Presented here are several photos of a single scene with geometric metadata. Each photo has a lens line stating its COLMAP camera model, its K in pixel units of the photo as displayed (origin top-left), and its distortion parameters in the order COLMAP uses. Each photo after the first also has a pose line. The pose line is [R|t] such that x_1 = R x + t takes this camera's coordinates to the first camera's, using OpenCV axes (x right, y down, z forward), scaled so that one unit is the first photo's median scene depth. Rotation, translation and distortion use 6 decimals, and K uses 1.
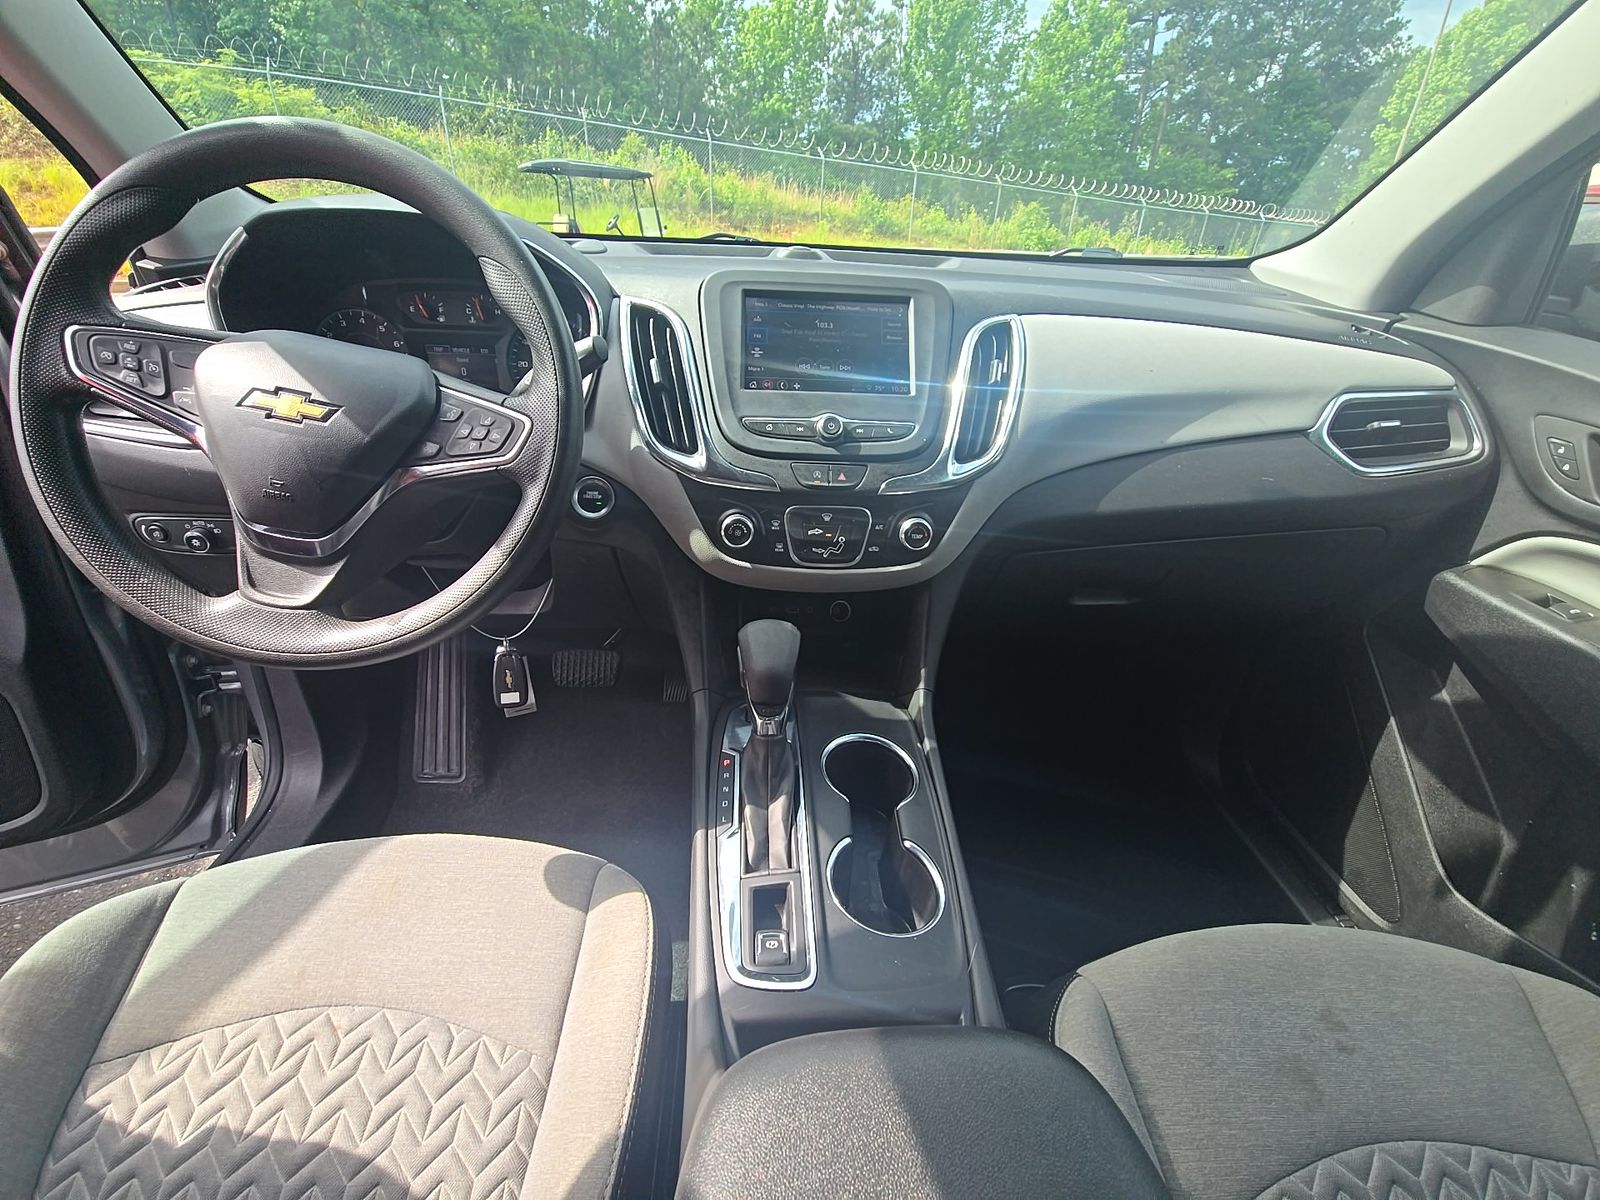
lens RADIAL K [[649.9, 0, 800.0], [0, 649.9, 600.0], [0, 0, 1]] dist [0.000578, -0.000339]
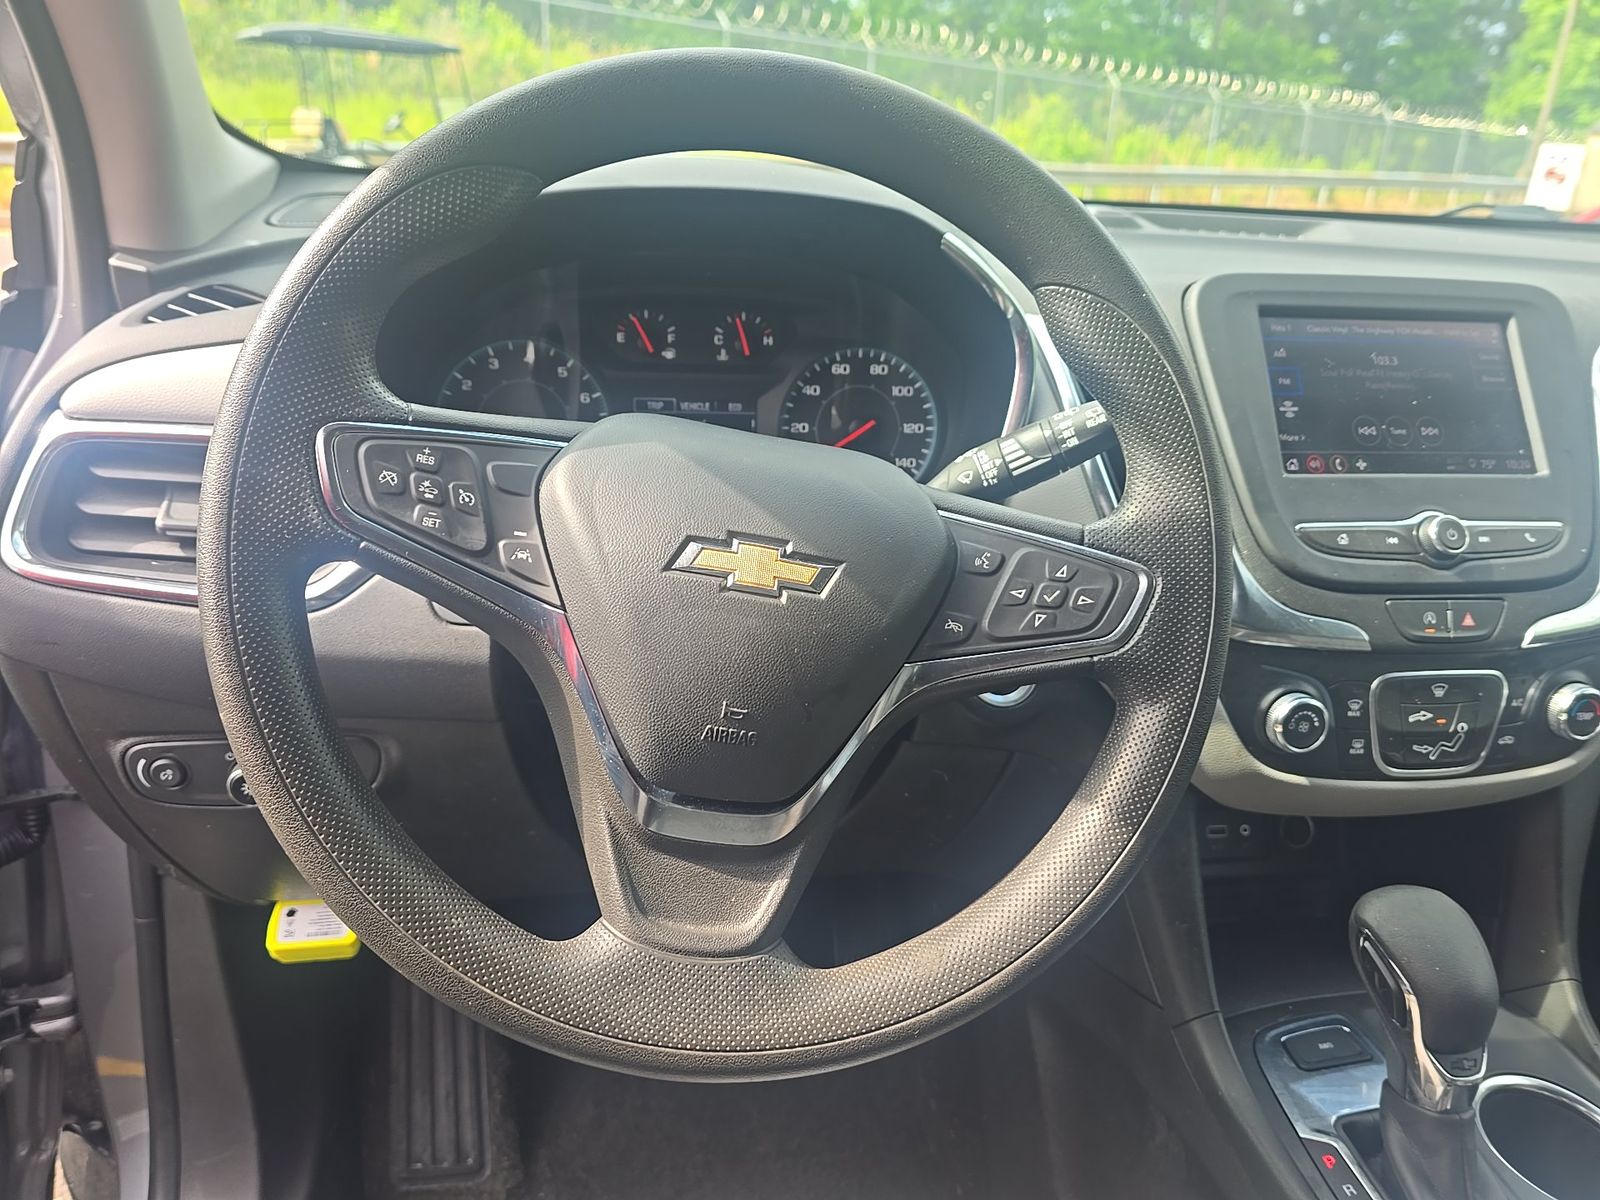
lens RADIAL K [[1094.8, 0, 800.0], [0, 1094.8, 600.0], [0, 0, 1]] dist [0.048481, -0.059326]
pose [[0.994856, -0.035353, 0.094930, -0.600376], [0.046275, 0.992236, -0.115439, -0.119883], [-0.090112, 0.119238, 0.988768, 0.088868]]
